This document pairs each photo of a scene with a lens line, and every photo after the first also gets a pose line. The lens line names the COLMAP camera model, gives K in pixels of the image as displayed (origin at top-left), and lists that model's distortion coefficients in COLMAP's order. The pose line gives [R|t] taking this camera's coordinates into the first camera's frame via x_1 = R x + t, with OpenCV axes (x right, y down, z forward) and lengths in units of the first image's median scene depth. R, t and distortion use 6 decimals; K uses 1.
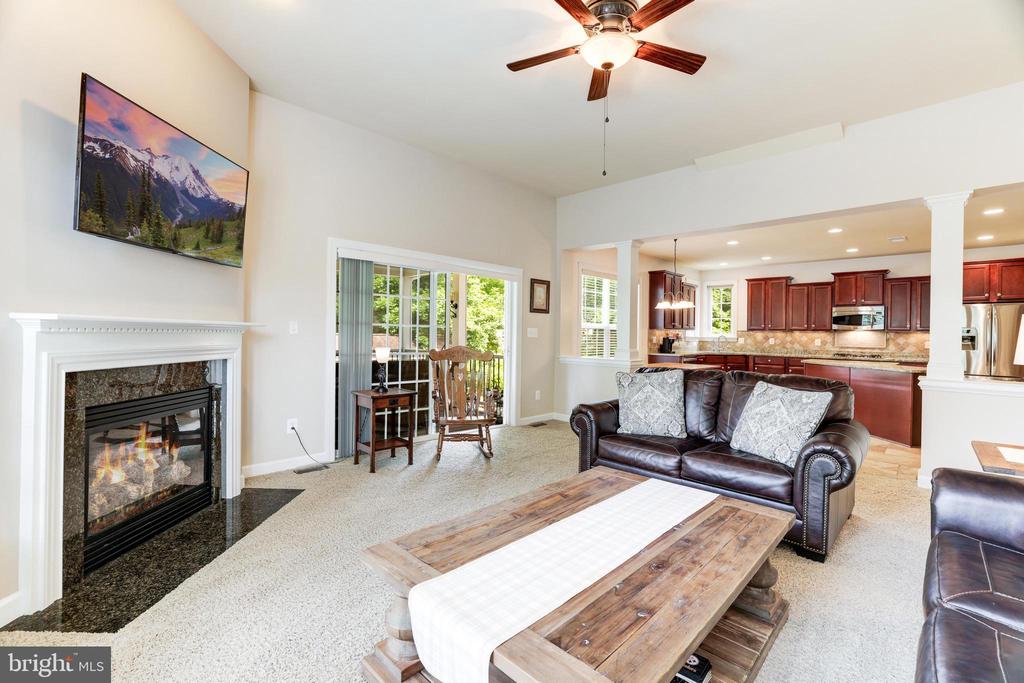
lens RADIAL K [[441.6, 0, 501.8], [0, 441.6, 336.2], [0, 0, 1]] dist [-0.026862, 0.002236]
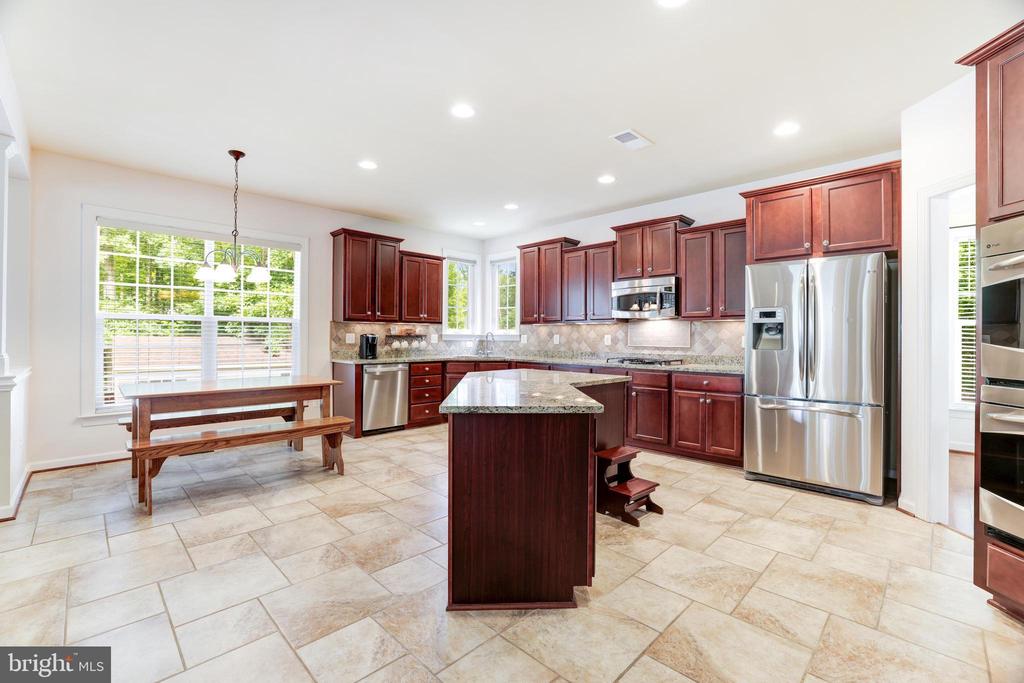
lens RADIAL K [[441.6, 0, 517.2], [0, 441.6, 335.3], [0, 0, 1]] dist [-0.026862, 0.002236]
pose [[0.999943, -0.010656, 0.000448, 0.649284], [0.010660, 0.999905, -0.008753, 0.012583], [-0.000355, 0.008757, 0.999962, 0.391011]]
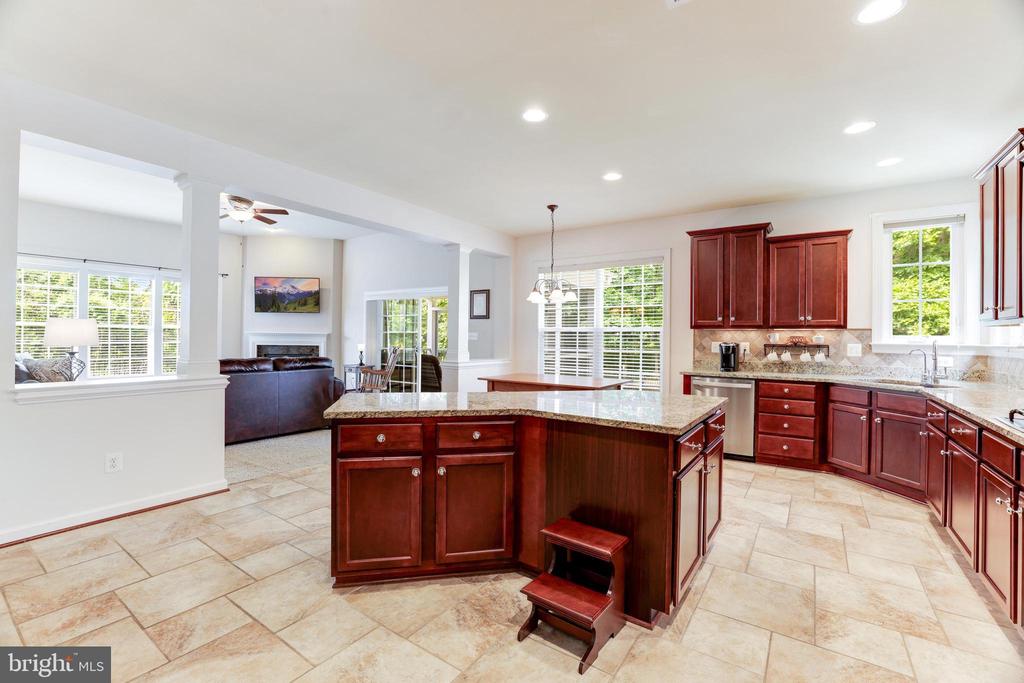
lens RADIAL K [[441.6, 0, 509.4], [0, 441.6, 339.2], [0, 0, 1]] dist [-0.026862, 0.002236]
pose [[0.169363, -0.006451, -0.985533, 1.027700], [-0.016685, 0.999816, -0.009412, 0.007073], [0.985413, 0.018037, 0.169224, 0.751324]]
